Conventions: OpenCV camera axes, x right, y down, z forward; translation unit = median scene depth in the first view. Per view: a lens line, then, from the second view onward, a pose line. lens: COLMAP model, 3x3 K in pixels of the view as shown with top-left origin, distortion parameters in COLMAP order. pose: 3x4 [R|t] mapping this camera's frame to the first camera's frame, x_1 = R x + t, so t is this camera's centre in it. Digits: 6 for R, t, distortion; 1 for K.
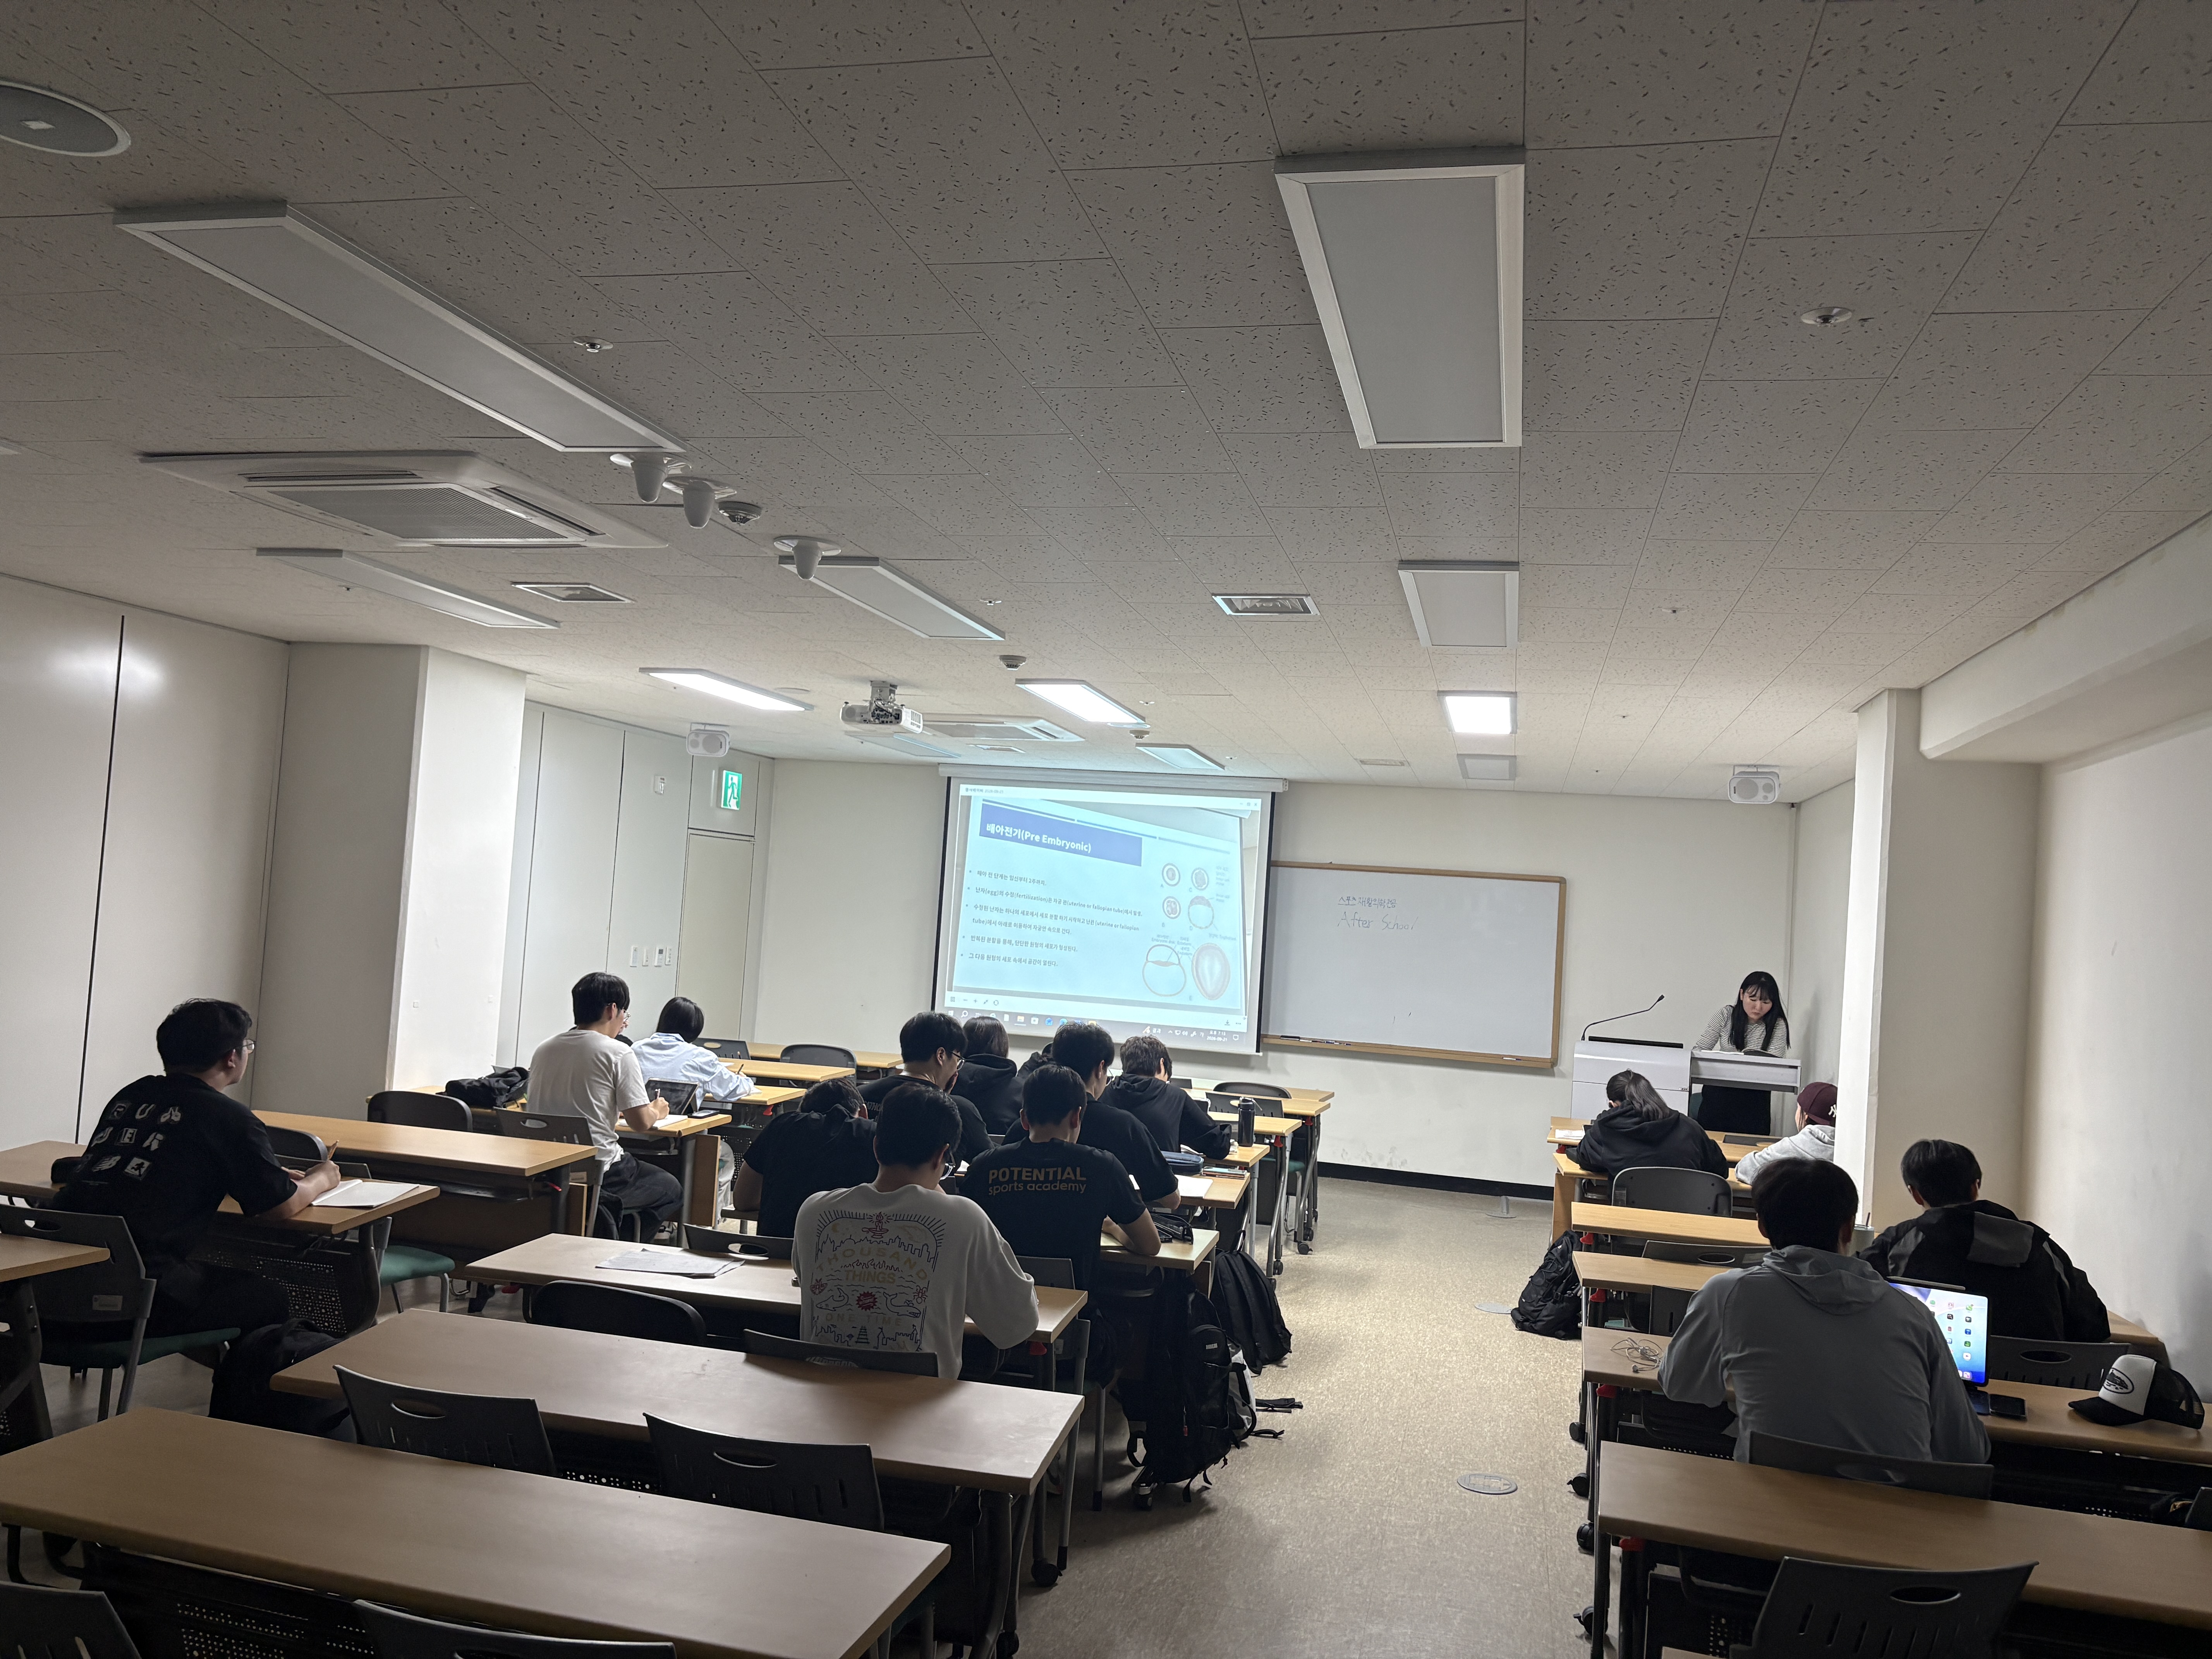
lens RADIAL K [[1639.5, 0, 1113.2], [0, 1639.5, 833.4], [0, 0, 1]] dist [0.052960, -0.004295]
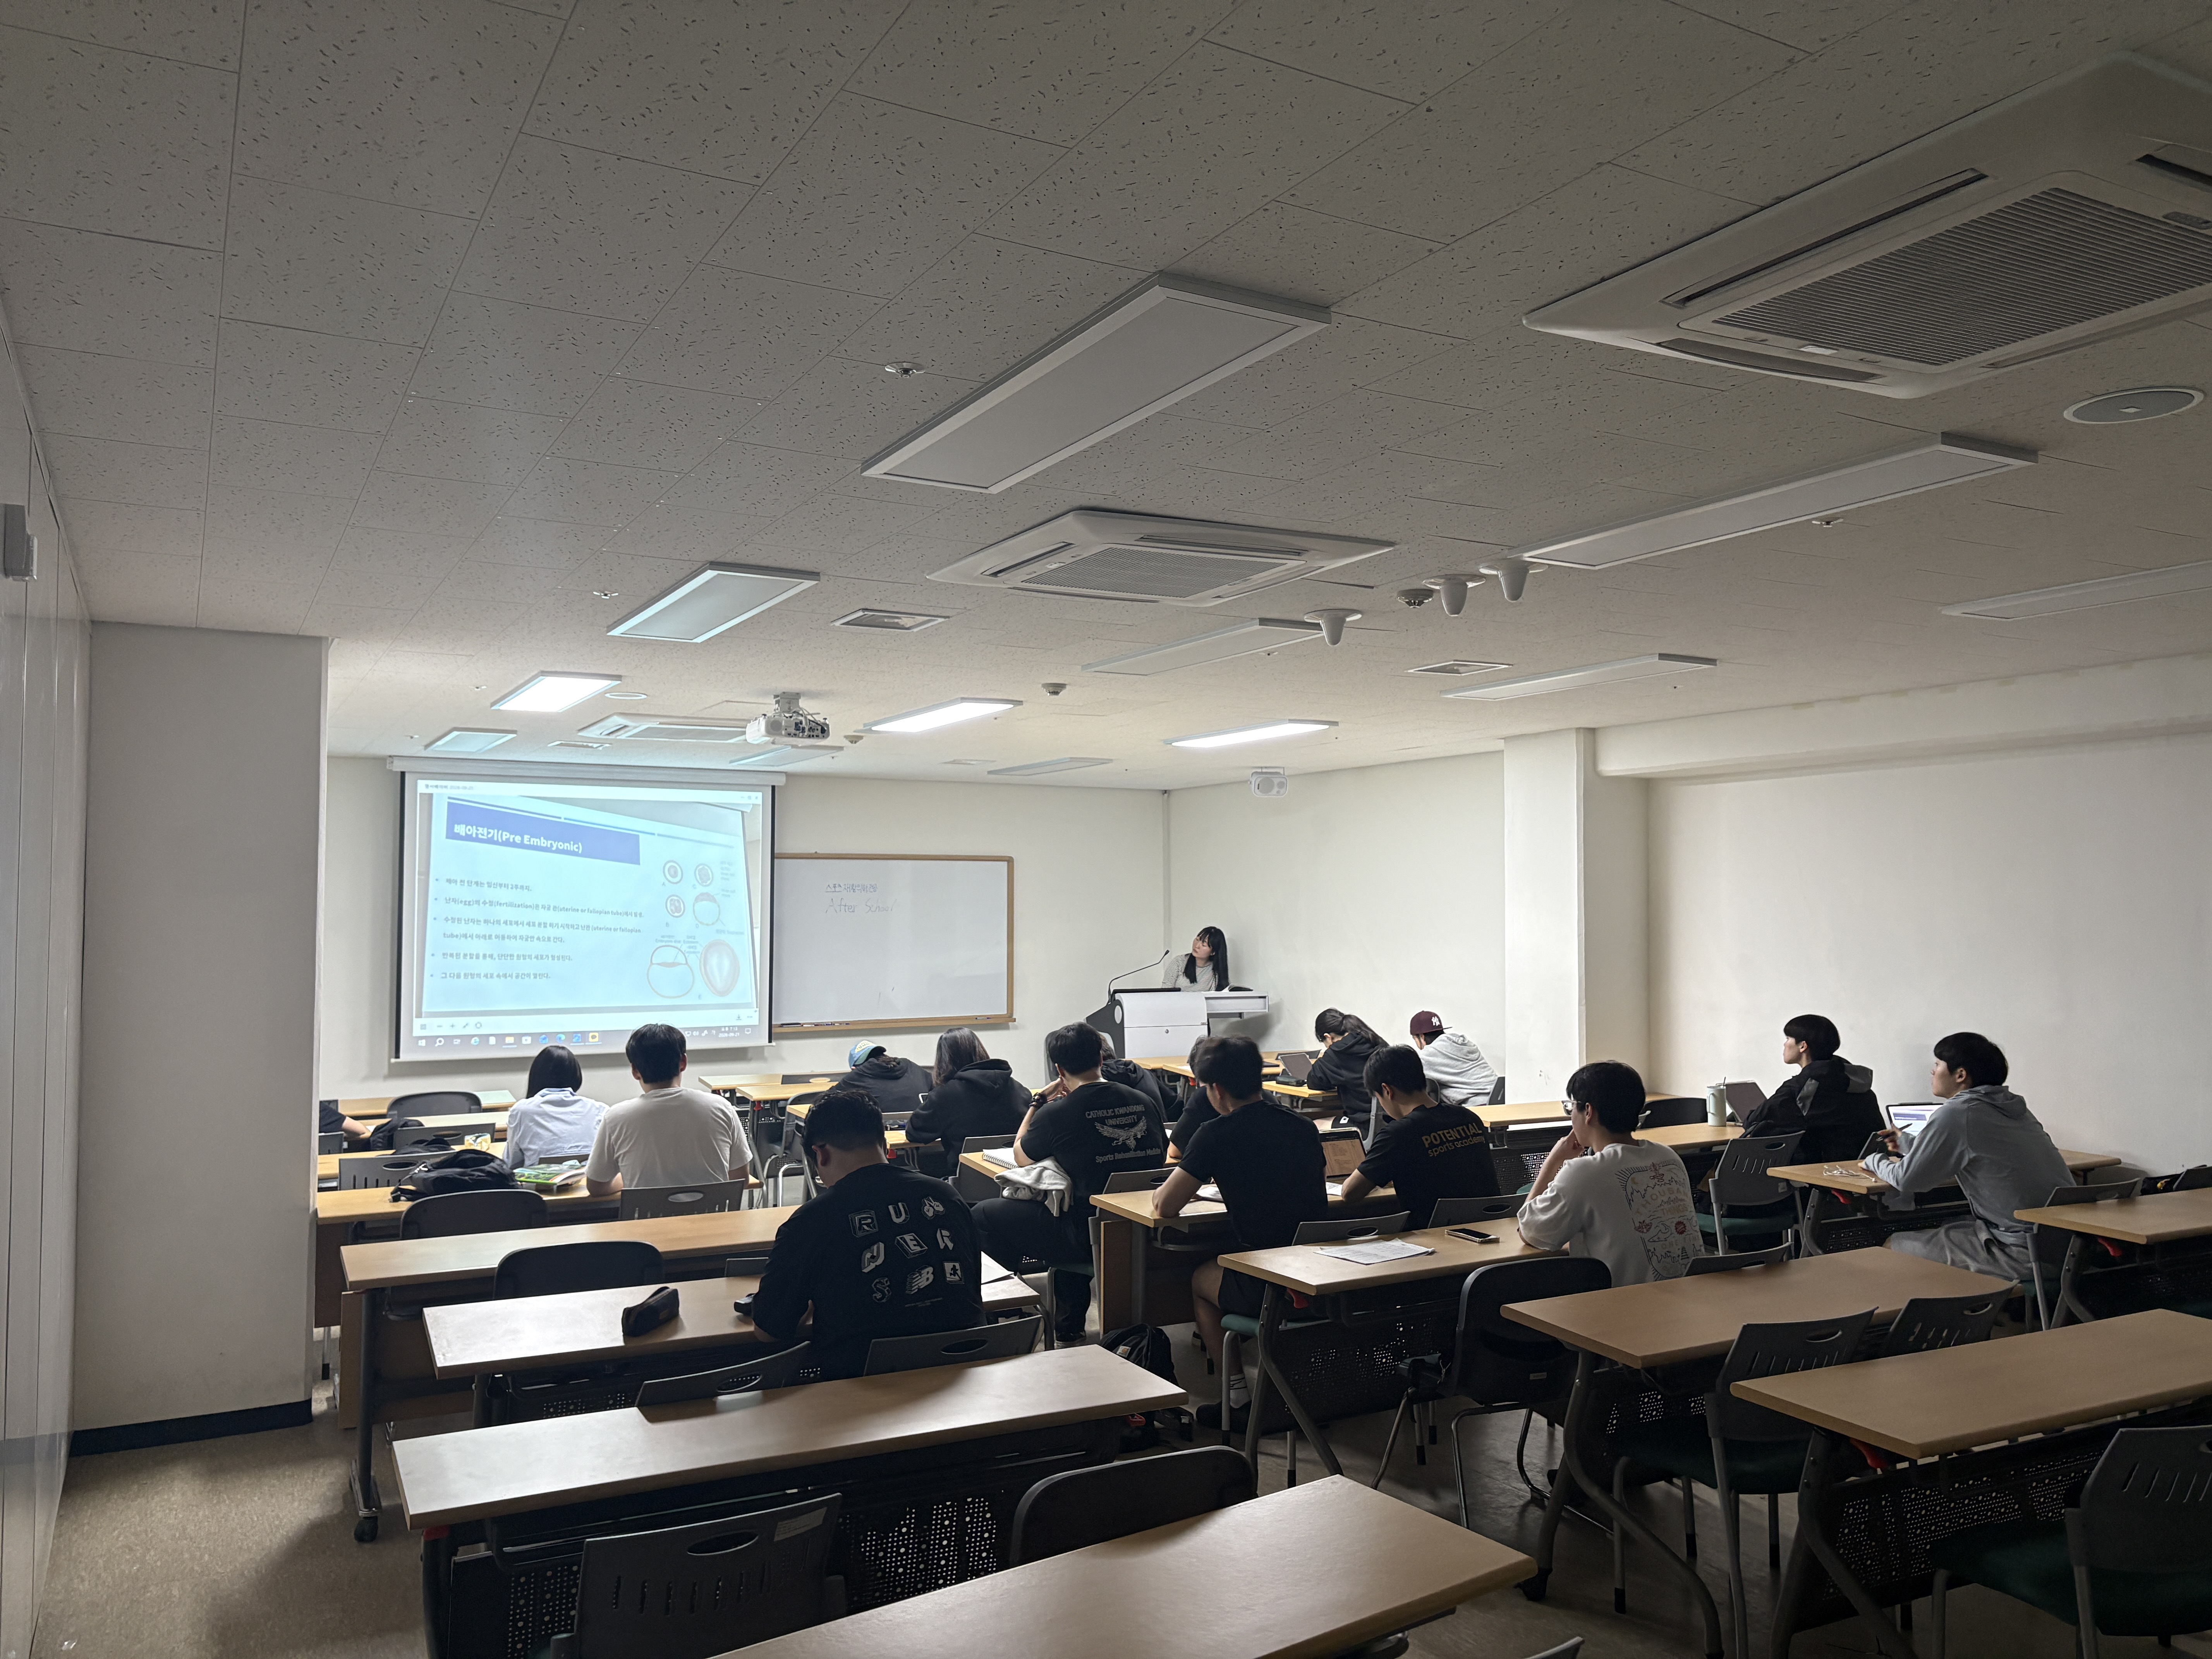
lens RADIAL K [[1639.5, 0, 1124.5], [0, 1639.5, 831.8], [0, 0, 1]] dist [0.052960, -0.004295]
pose [[0.727481, -0.034259, 0.685272, -0.439841], [0.015711, 0.999323, 0.033280, -0.026942], [-0.685948, -0.013445, 0.727526, 0.111179]]
